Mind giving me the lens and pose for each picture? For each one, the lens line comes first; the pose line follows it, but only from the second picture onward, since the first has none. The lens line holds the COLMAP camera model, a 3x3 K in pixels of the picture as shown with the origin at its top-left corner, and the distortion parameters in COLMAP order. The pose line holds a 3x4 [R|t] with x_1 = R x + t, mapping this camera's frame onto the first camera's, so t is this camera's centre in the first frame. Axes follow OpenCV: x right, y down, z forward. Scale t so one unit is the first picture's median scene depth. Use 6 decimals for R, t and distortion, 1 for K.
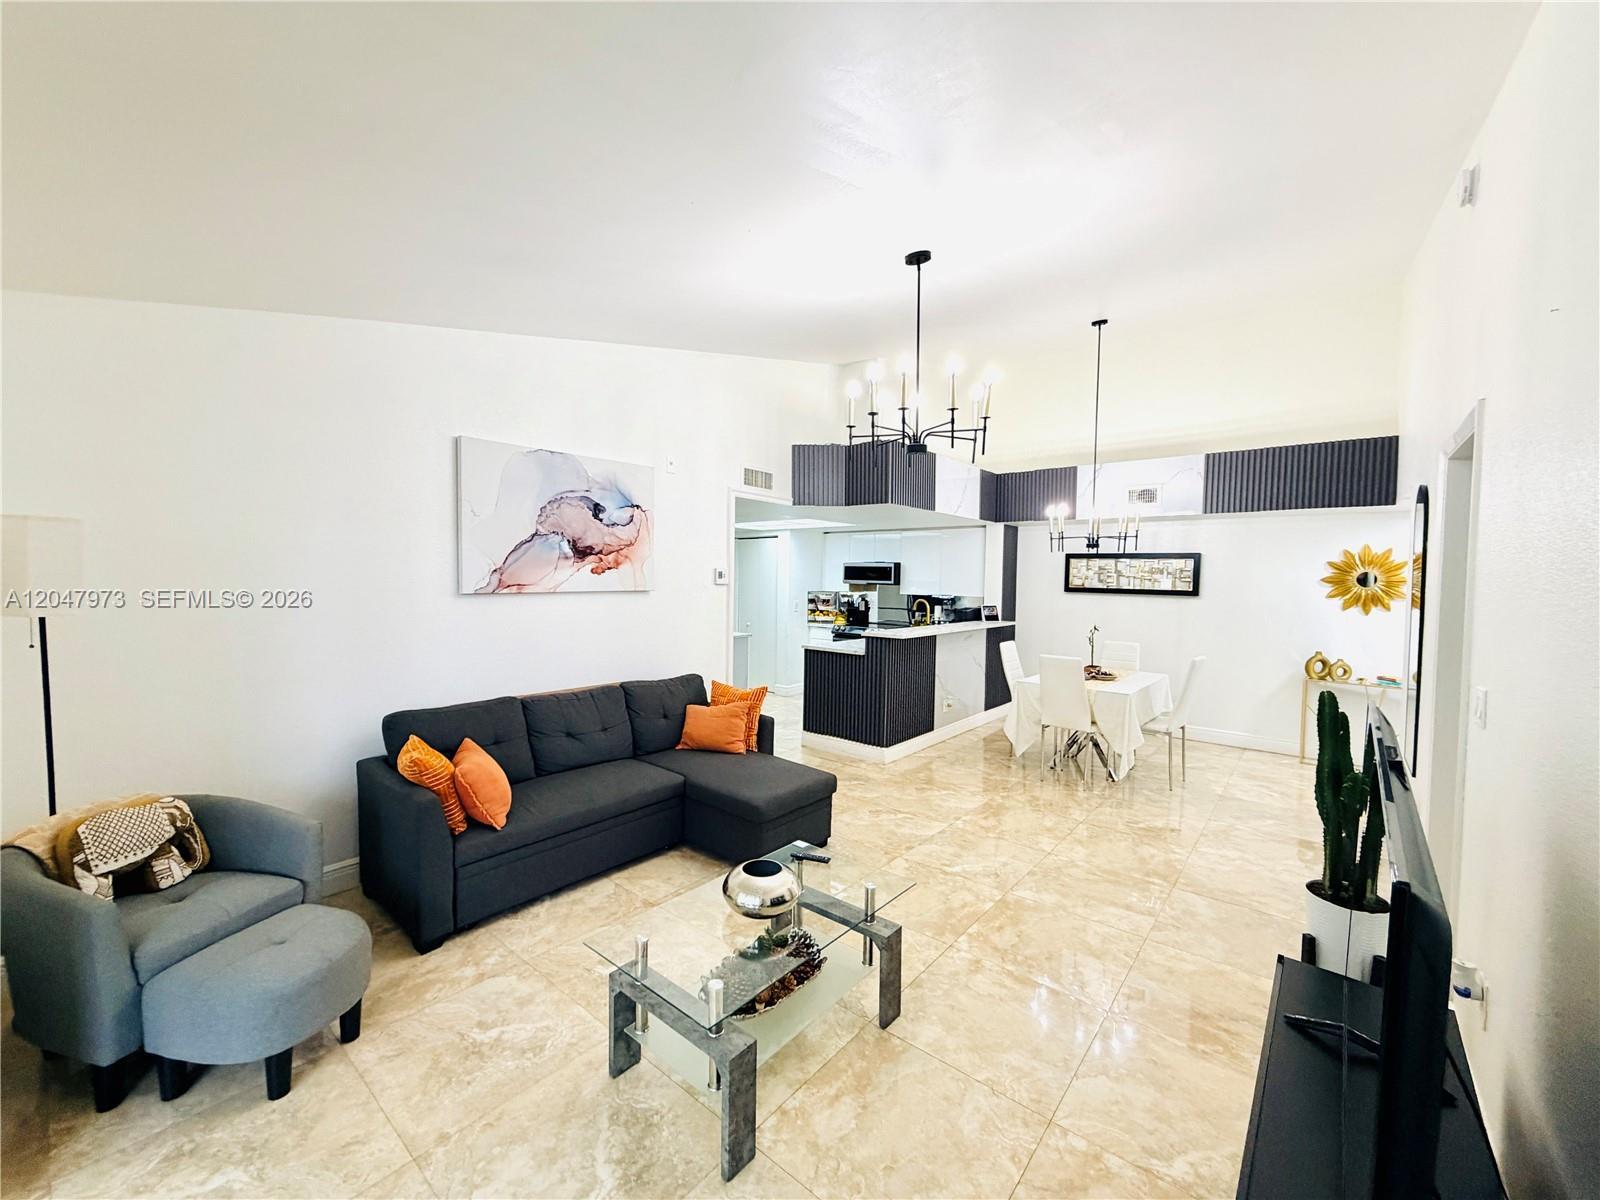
lens RADIAL K [[645.0, 0, 800.0], [0, 645.0, 600.0], [0, 0, 1]] dist [0.007066, 0.000018]
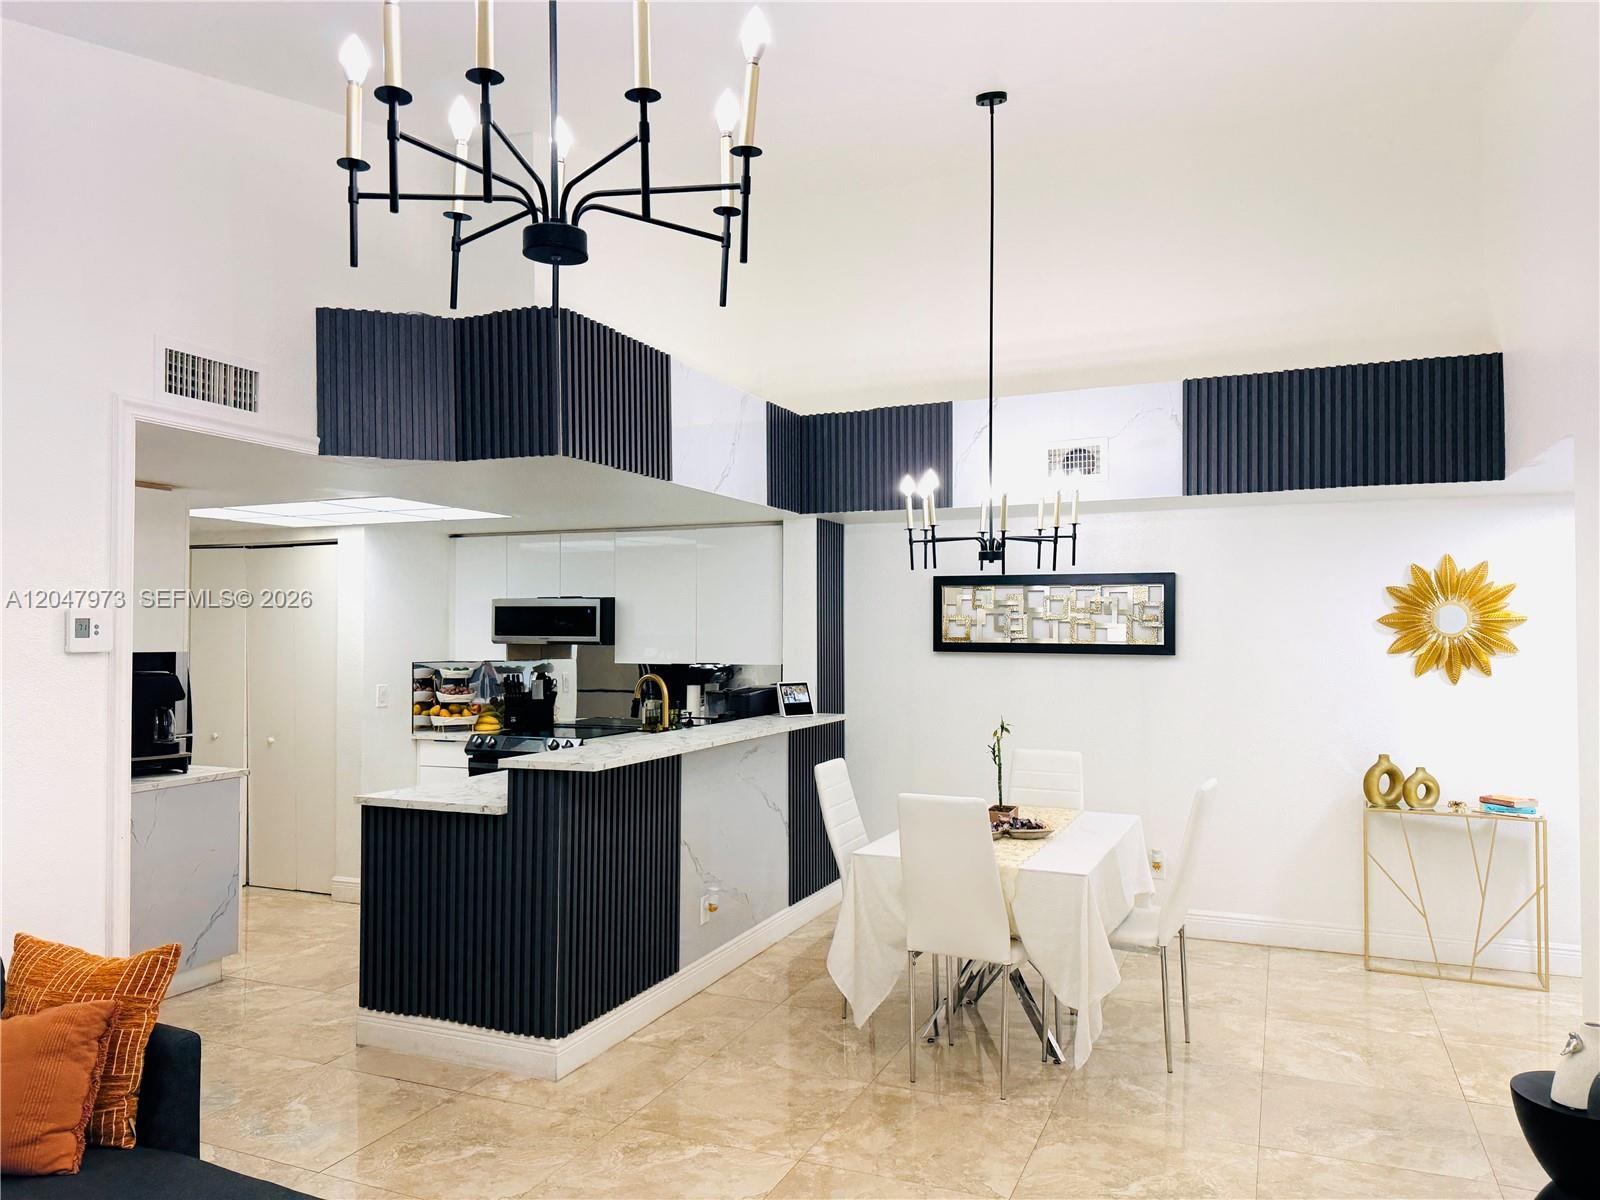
lens RADIAL K [[1143.2, 0, 800.0], [0, 1143.2, 600.0], [0, 0, 1]] dist [0.034900, -0.050209]
pose [[0.959092, -0.009011, 0.282950, 0.073414], [0.026461, 0.997971, -0.057911, -0.005498], [-0.281854, 0.063029, 0.957385, 0.224449]]
